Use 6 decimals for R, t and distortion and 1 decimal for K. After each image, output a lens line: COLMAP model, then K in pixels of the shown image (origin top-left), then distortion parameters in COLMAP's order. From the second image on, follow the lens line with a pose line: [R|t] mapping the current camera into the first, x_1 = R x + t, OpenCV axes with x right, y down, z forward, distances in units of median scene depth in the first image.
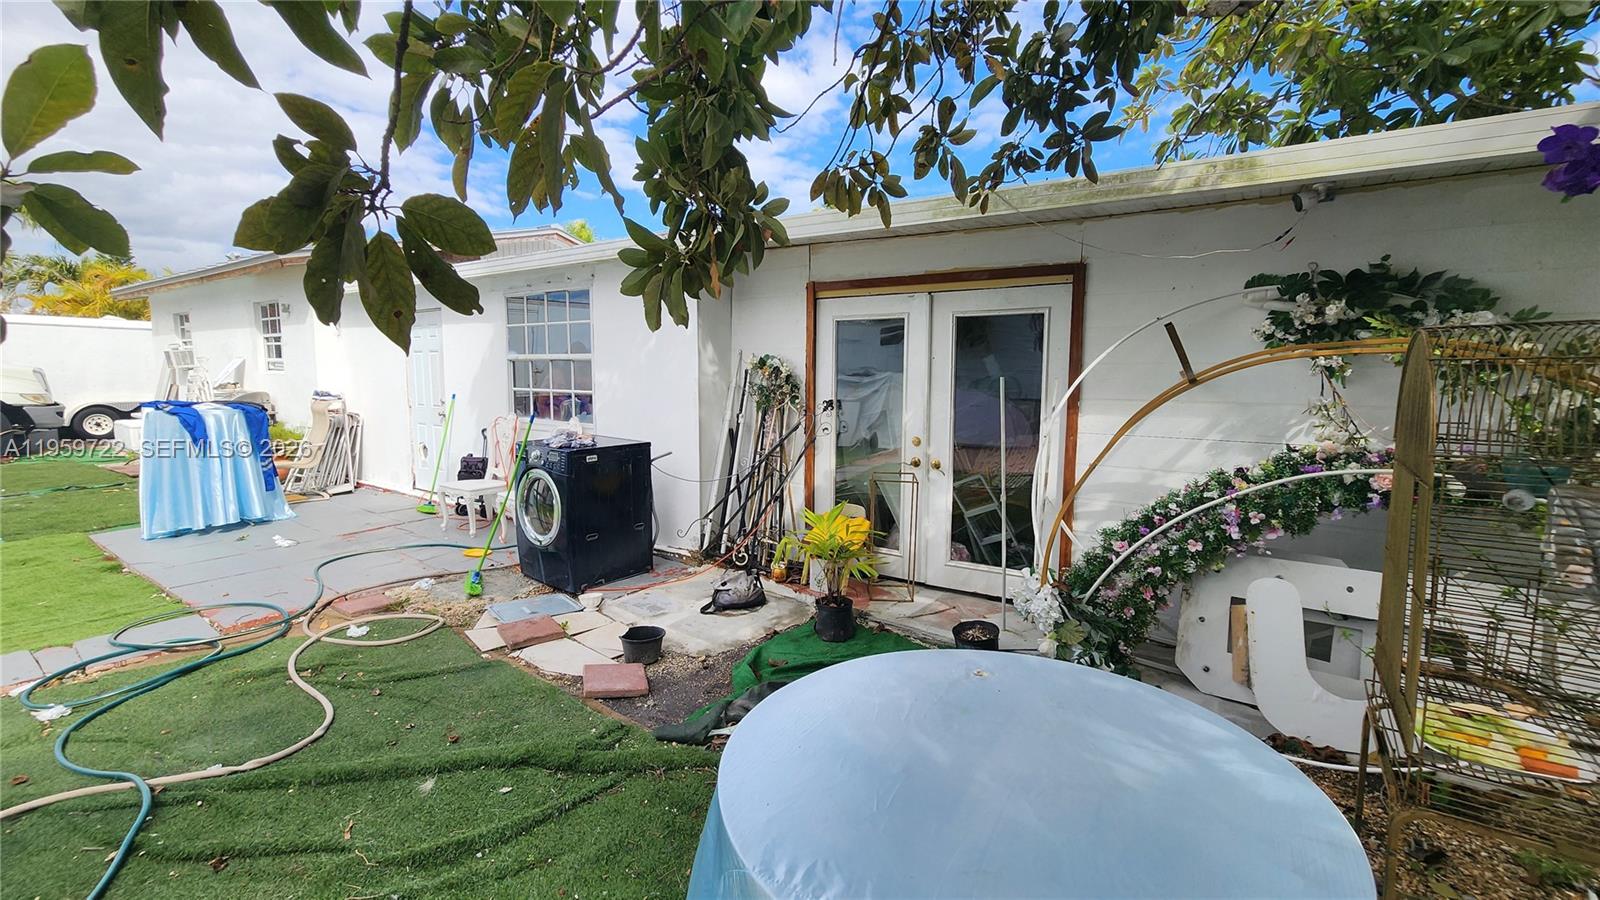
lens RADIAL K [[648.4, 0, 794.5], [0, 648.4, 437.7], [0, 0, 1]] dist [-0.000440, 0.000508]
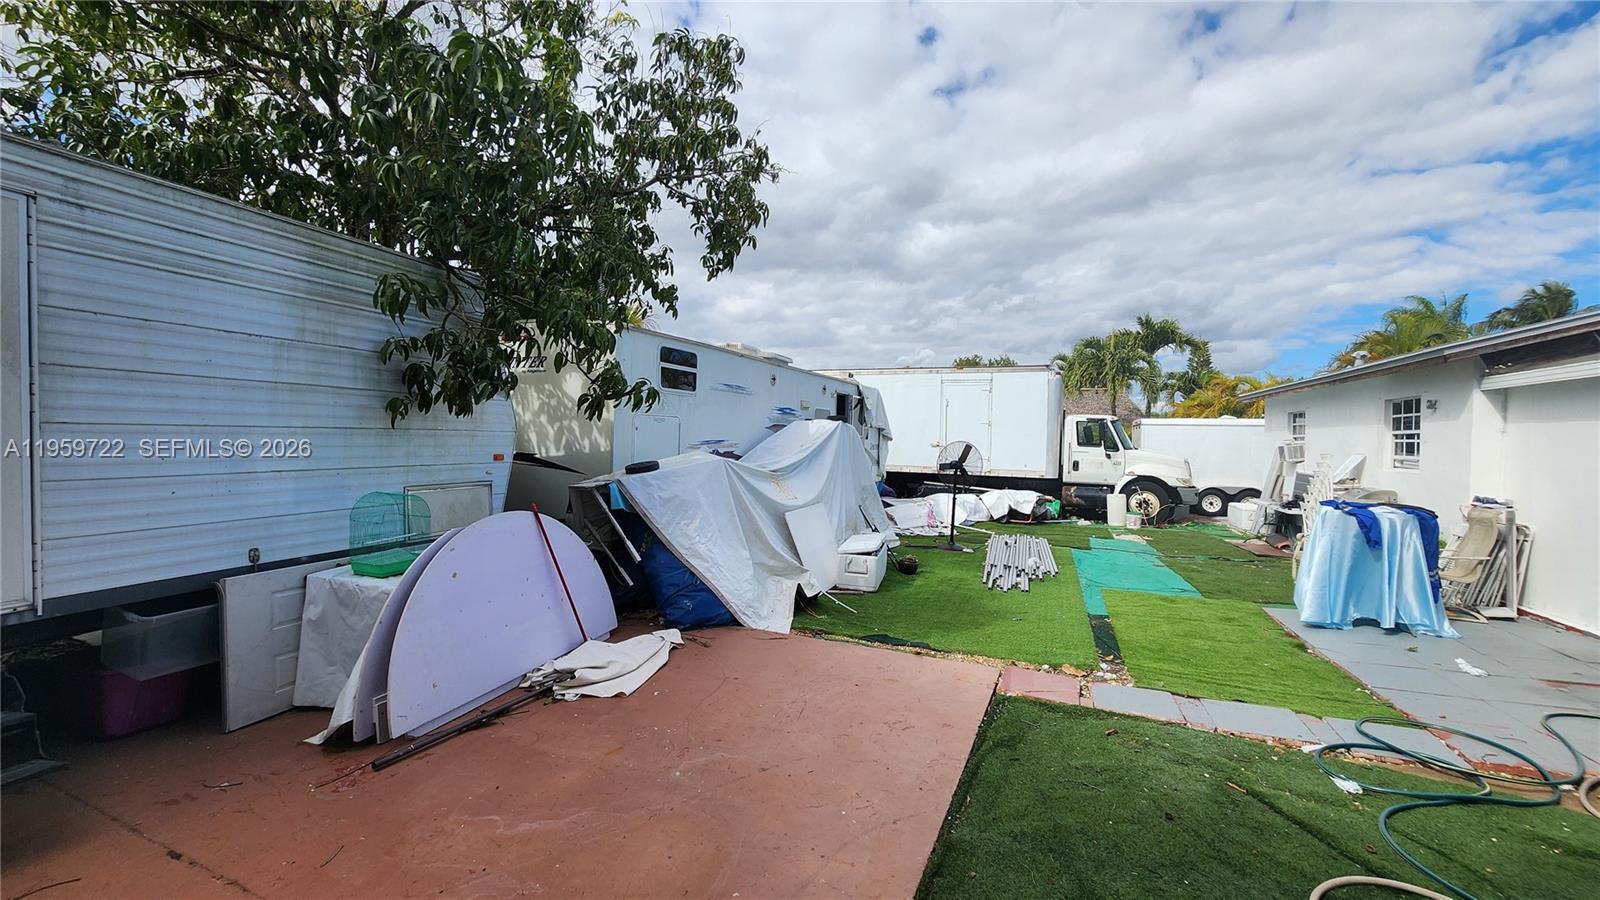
lens RADIAL K [[648.4, 0, 794.5], [0, 648.4, 437.7], [0, 0, 1]] dist [-0.000440, 0.000508]
pose [[0.251777, -0.009011, -0.967743, -0.110068], [-0.110682, 0.993128, -0.038043, -0.014139], [0.961435, 0.116690, 0.249049, -0.120402]]
